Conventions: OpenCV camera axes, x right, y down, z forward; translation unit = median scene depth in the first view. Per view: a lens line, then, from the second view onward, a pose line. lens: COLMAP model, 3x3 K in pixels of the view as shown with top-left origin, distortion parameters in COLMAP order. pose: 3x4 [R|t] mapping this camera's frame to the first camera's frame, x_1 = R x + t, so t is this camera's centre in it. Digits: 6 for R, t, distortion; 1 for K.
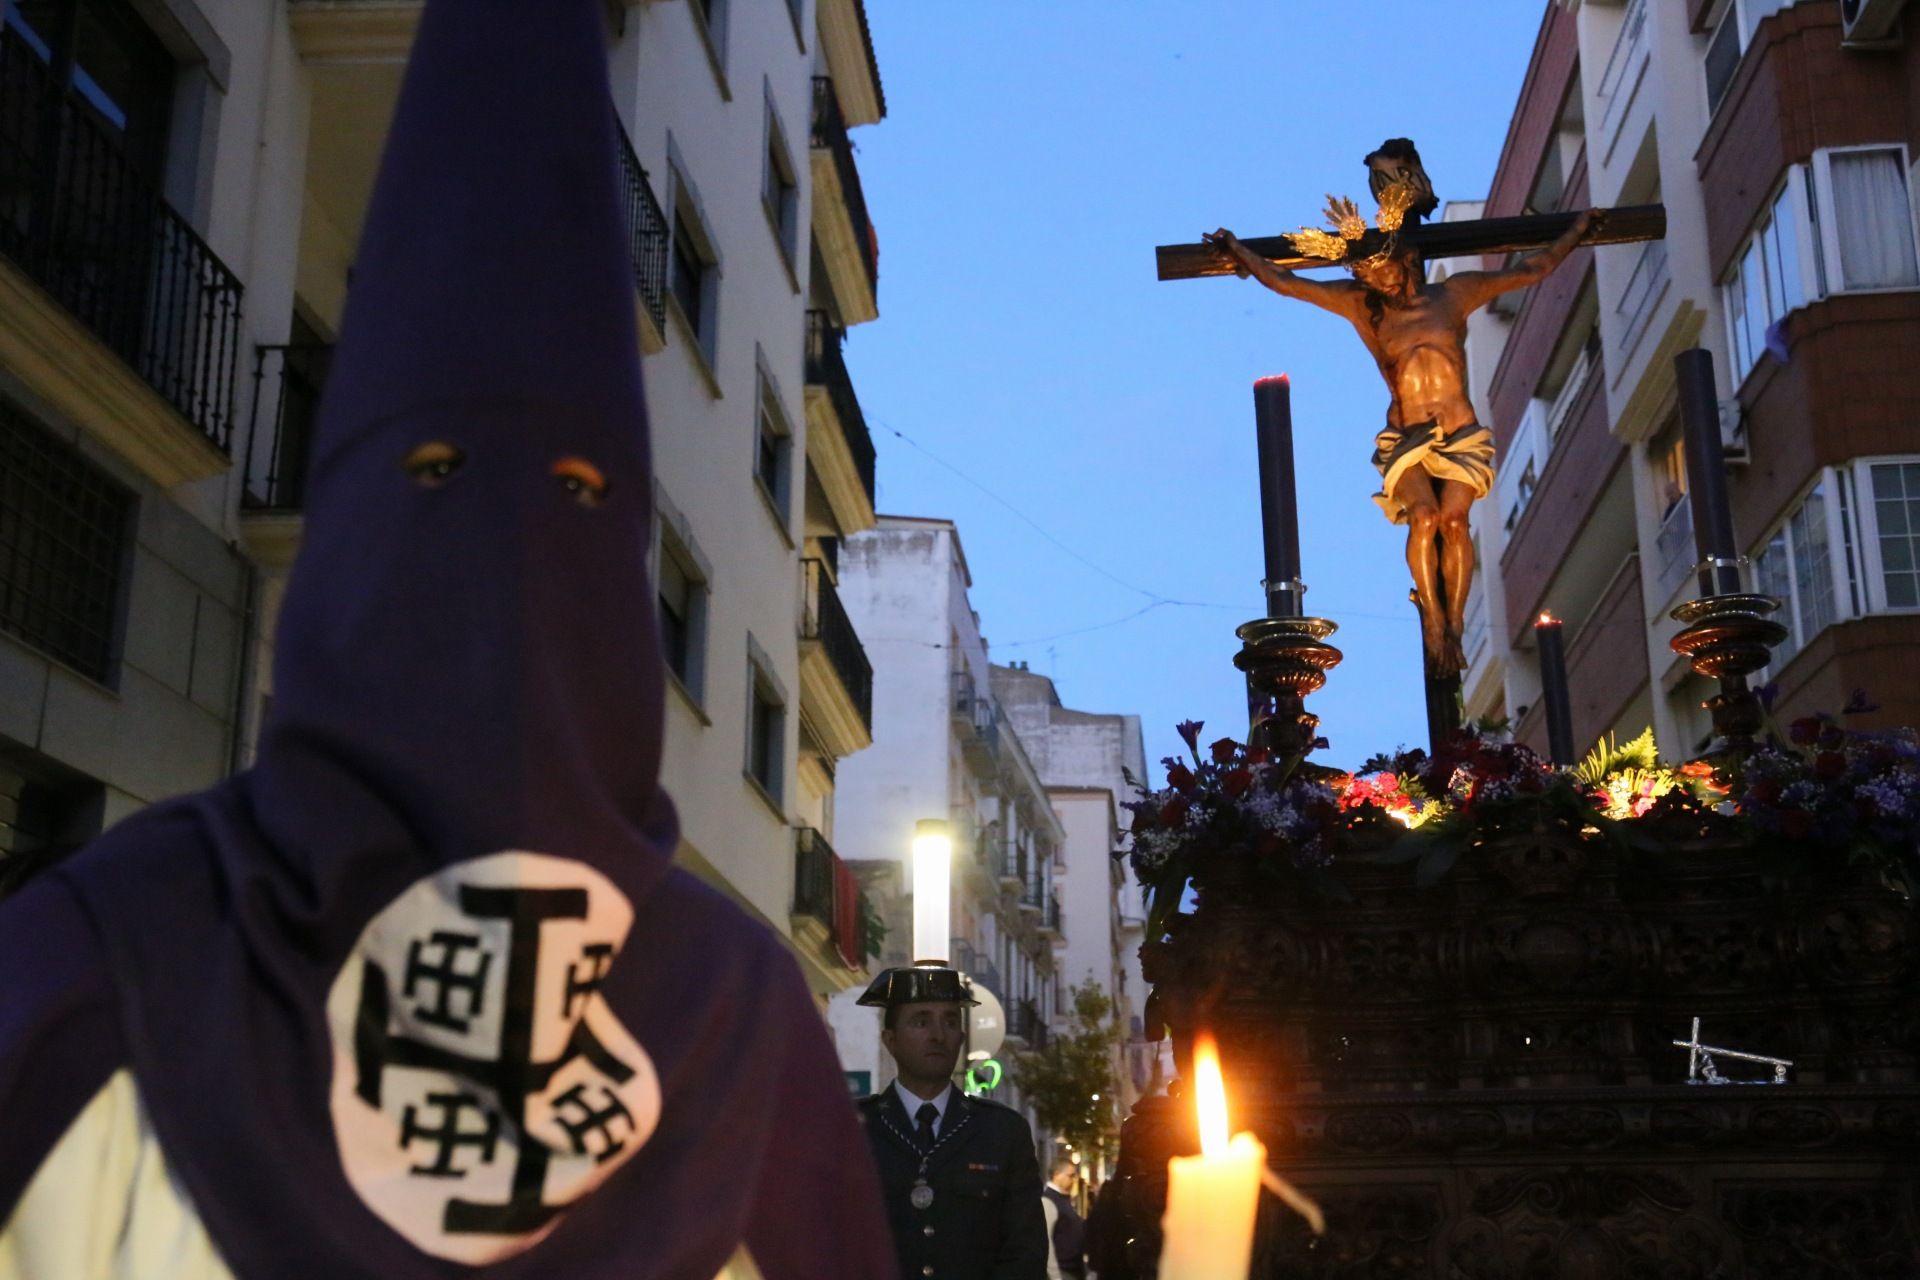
lens RADIAL K [[2332.8, 0, 960.4], [0, 2332.8, 605.9], [0, 0, 1]] dist [0.093008, 0.014706]
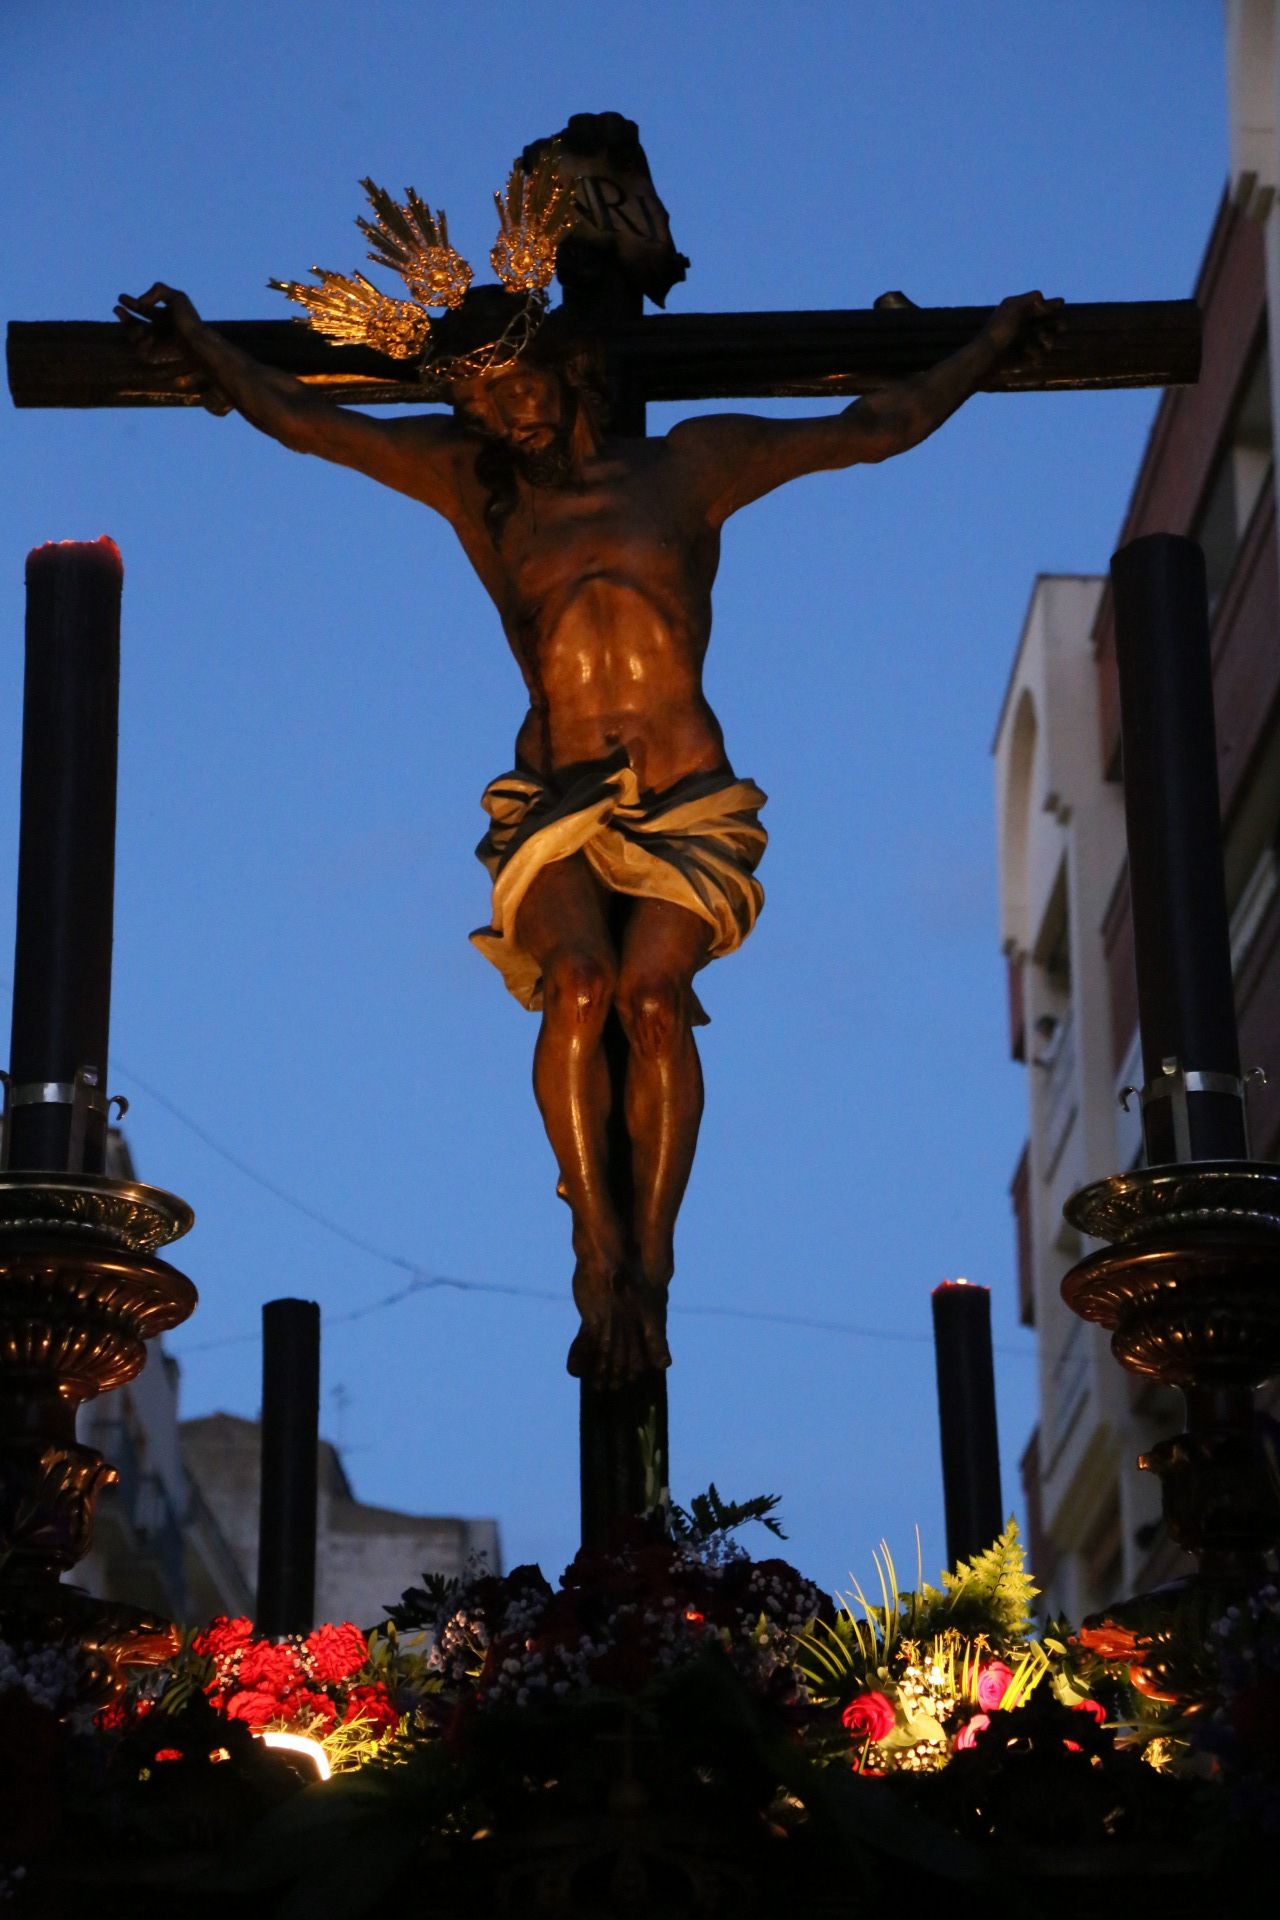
lens RADIAL K [[3630.5, 0, 741.8], [0, 3630.5, 958.1], [0, 0, 1]] dist [0.291743, 0.031486]
pose [[0.996423, 0.052560, 0.066174, 0.182813], [-0.044885, 0.992631, -0.112559, 0.026885], [-0.071602, 0.109186, 0.991439, 0.369529]]
